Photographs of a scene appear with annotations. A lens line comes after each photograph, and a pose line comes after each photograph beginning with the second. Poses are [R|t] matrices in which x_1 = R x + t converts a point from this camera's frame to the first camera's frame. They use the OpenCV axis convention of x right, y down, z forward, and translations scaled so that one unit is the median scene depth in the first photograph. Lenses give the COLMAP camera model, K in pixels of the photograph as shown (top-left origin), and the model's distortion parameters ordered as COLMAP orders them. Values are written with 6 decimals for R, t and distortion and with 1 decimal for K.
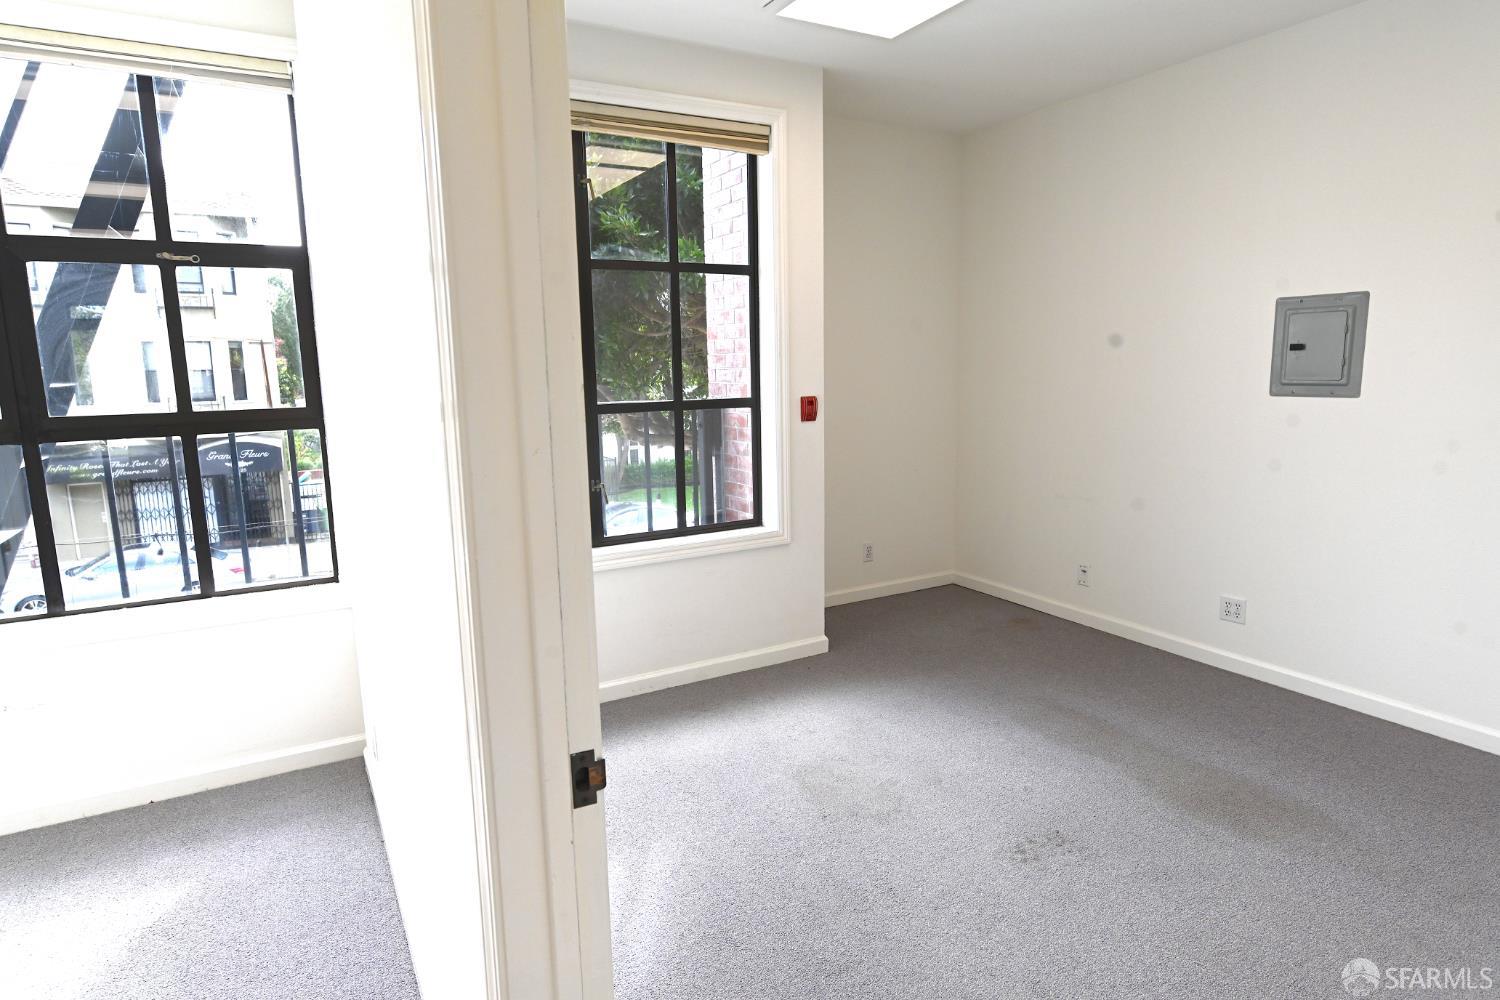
lens RADIAL K [[829.5, 0, 750.0], [0, 829.5, 500.0], [0, 0, 1]] dist [-0.004187, -0.000542]
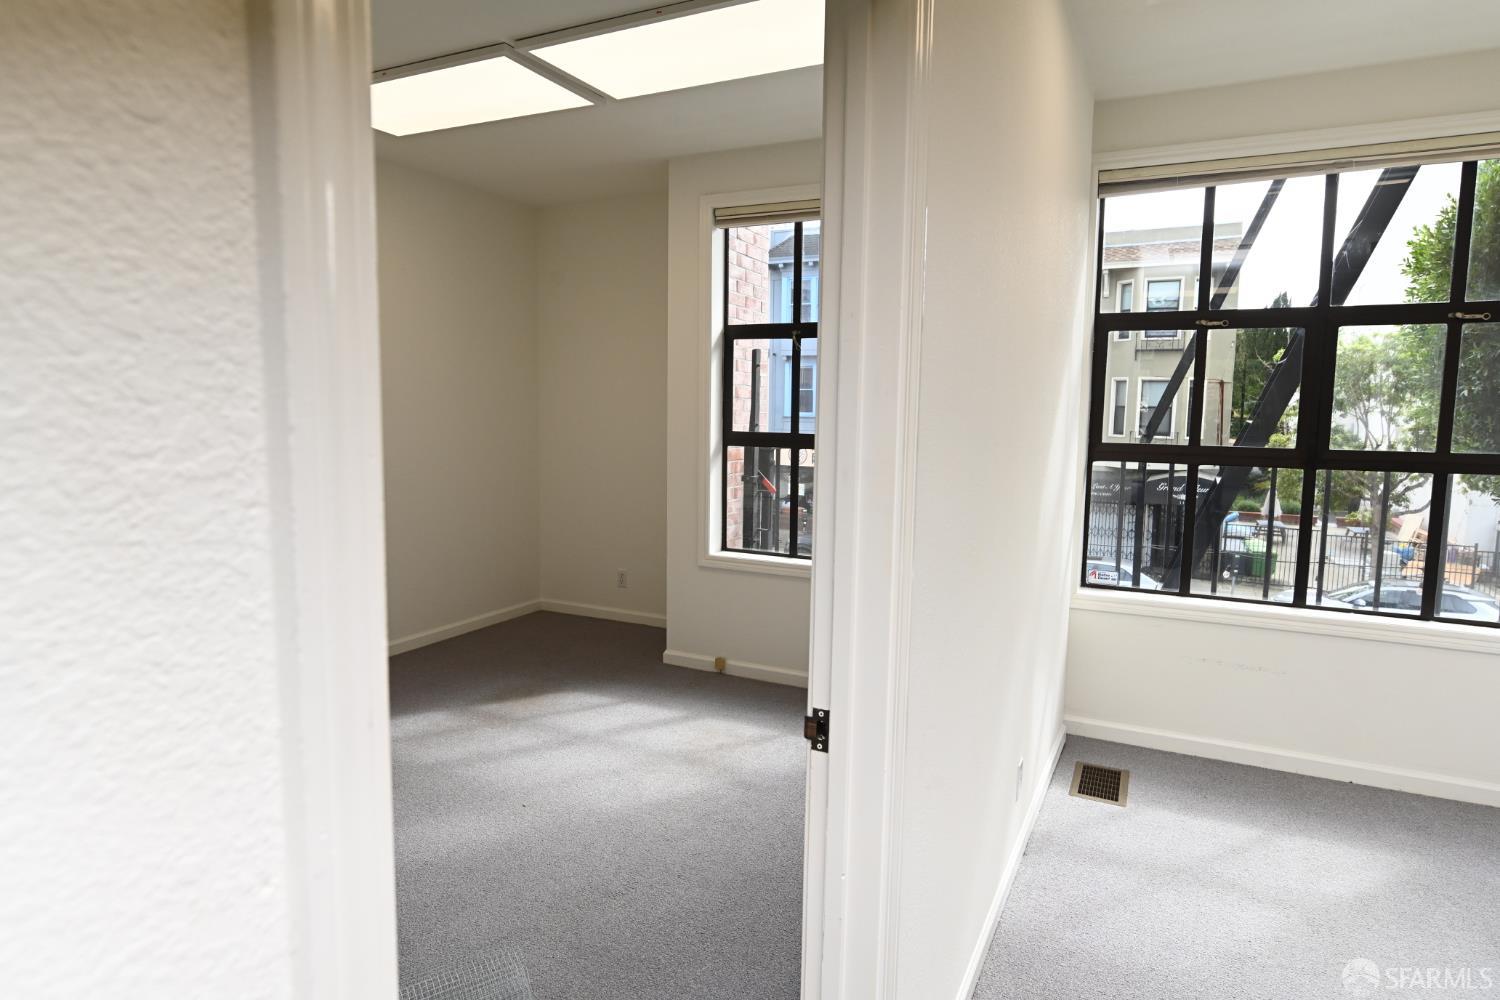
lens RADIAL K [[856.3, 0, 753.4], [0, 856.3, 497.7], [0, 0, 1]] dist [-0.019924, 0.011079]
pose [[0.563412, 0.114368, -0.818222, -0.186899], [-0.156317, 0.987240, 0.030355, 0.046309], [0.811253, 0.110800, 0.574101, -0.291952]]
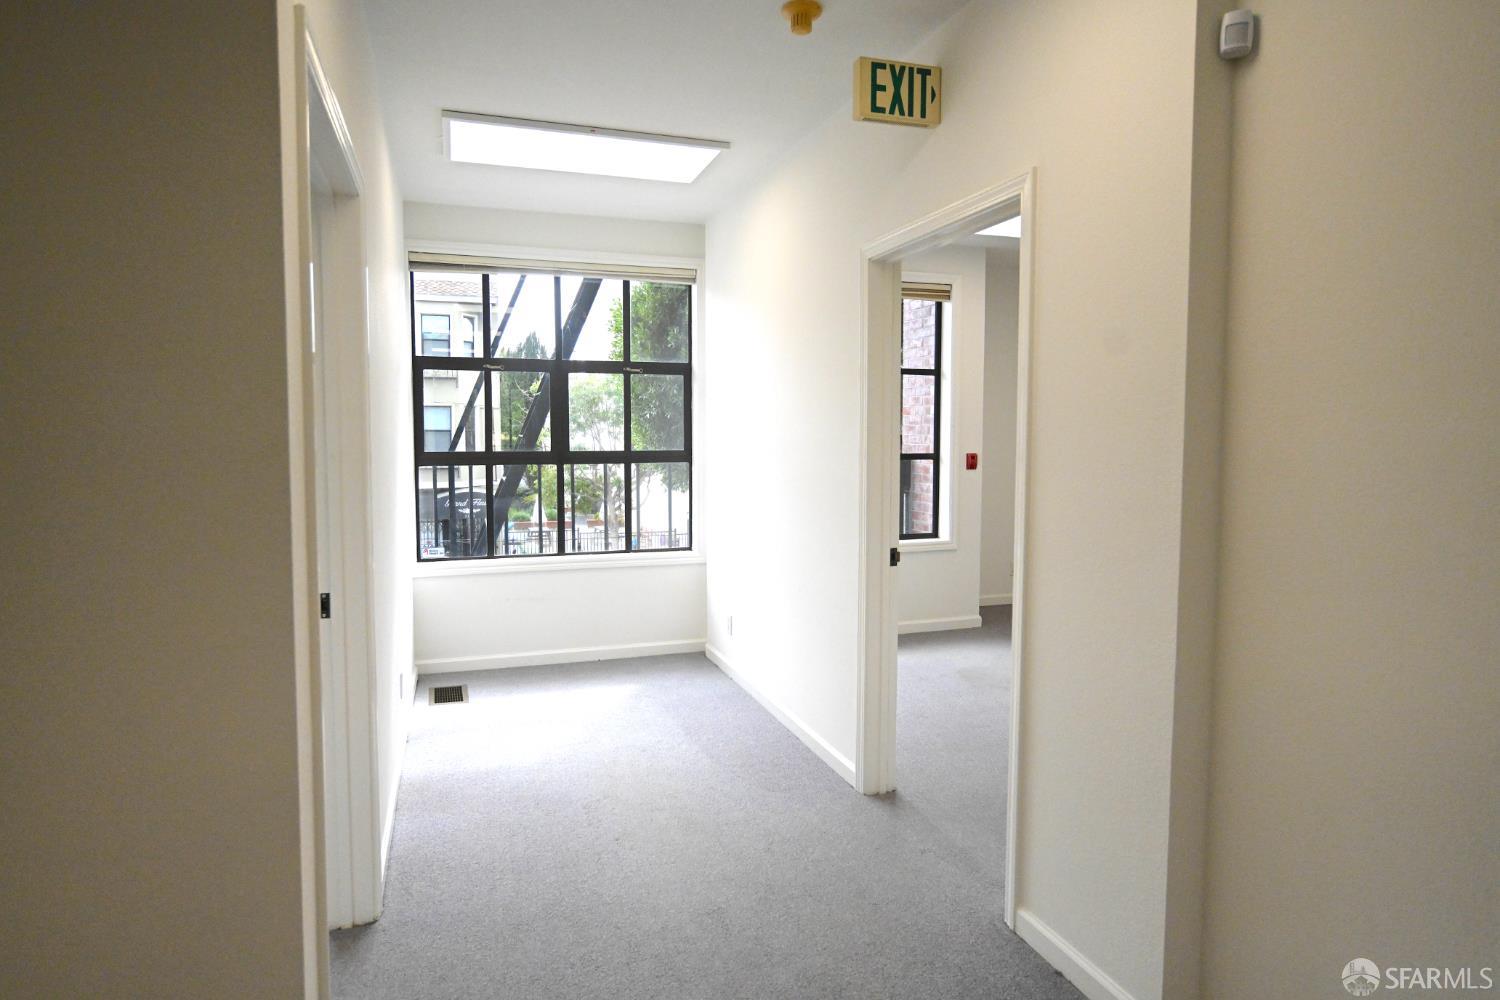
lens RADIAL K [[875.3, 0, 750.7], [0, 875.3, 494.0], [0, 0, 1]] dist [-0.021578, 0.000415]
pose [[0.983297, 0.031312, -0.179294, -0.038035], [-0.048004, 0.994827, -0.089531, 0.110192], [0.175563, 0.096642, 0.979713, -0.625147]]
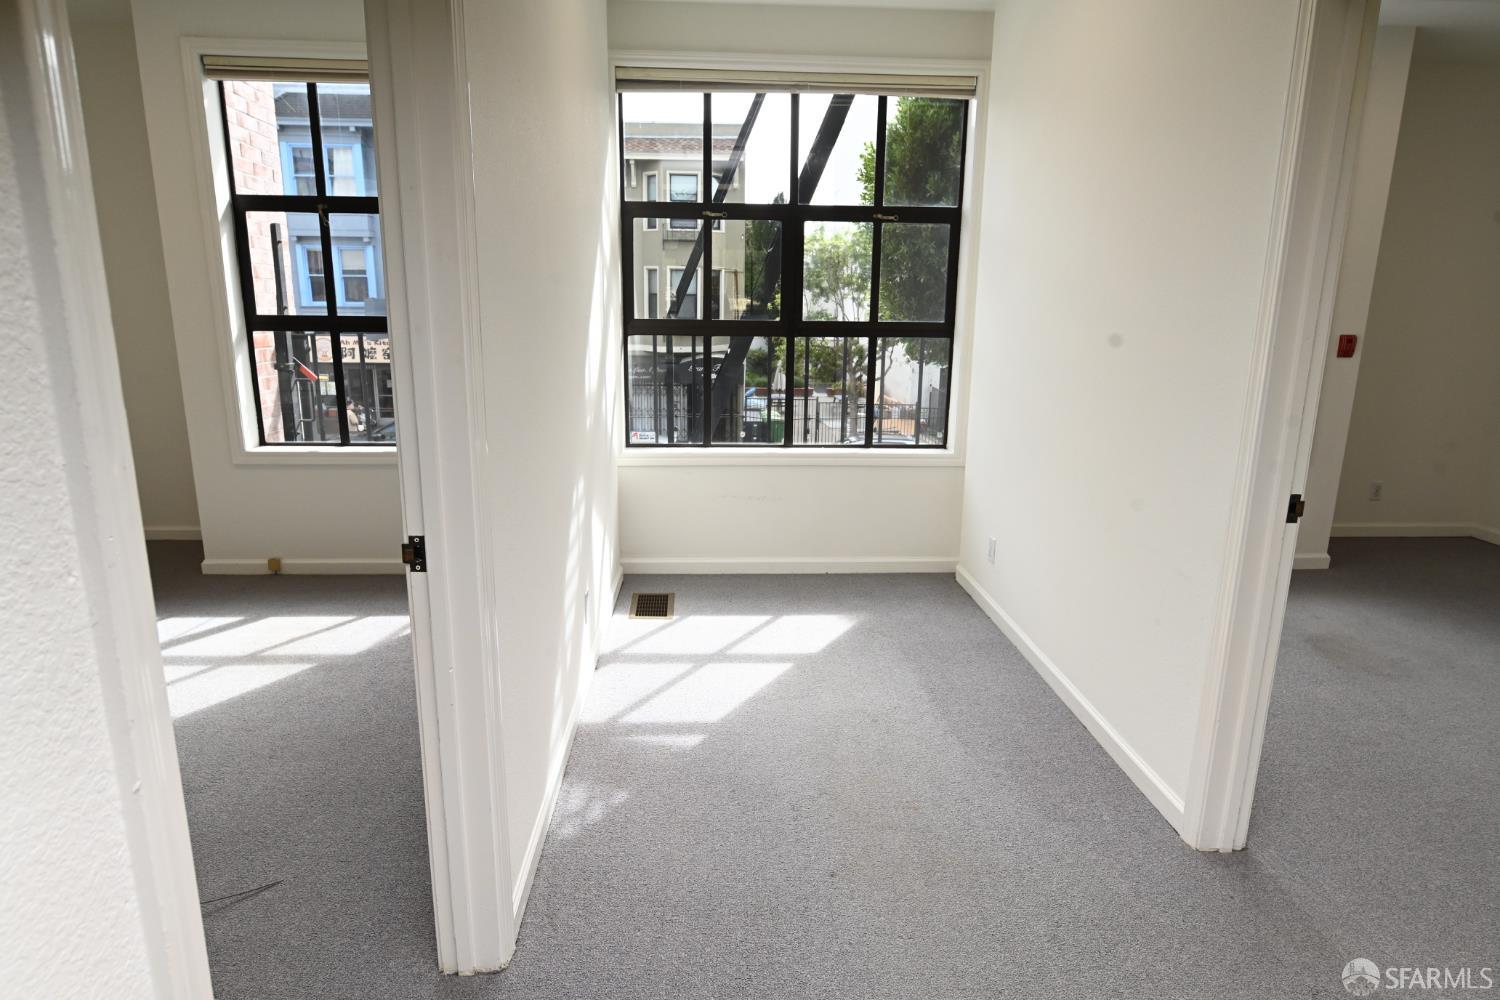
lens RADIAL K [[856.3, 0, 753.4], [0, 856.3, 497.7], [0, 0, 1]] dist [-0.019924, 0.011079]
pose [[0.897496, 0.128538, -0.421876, -0.131468], [-0.100590, 0.991033, 0.087954, 0.068273], [0.429398, -0.036502, 0.902377, -0.359435]]
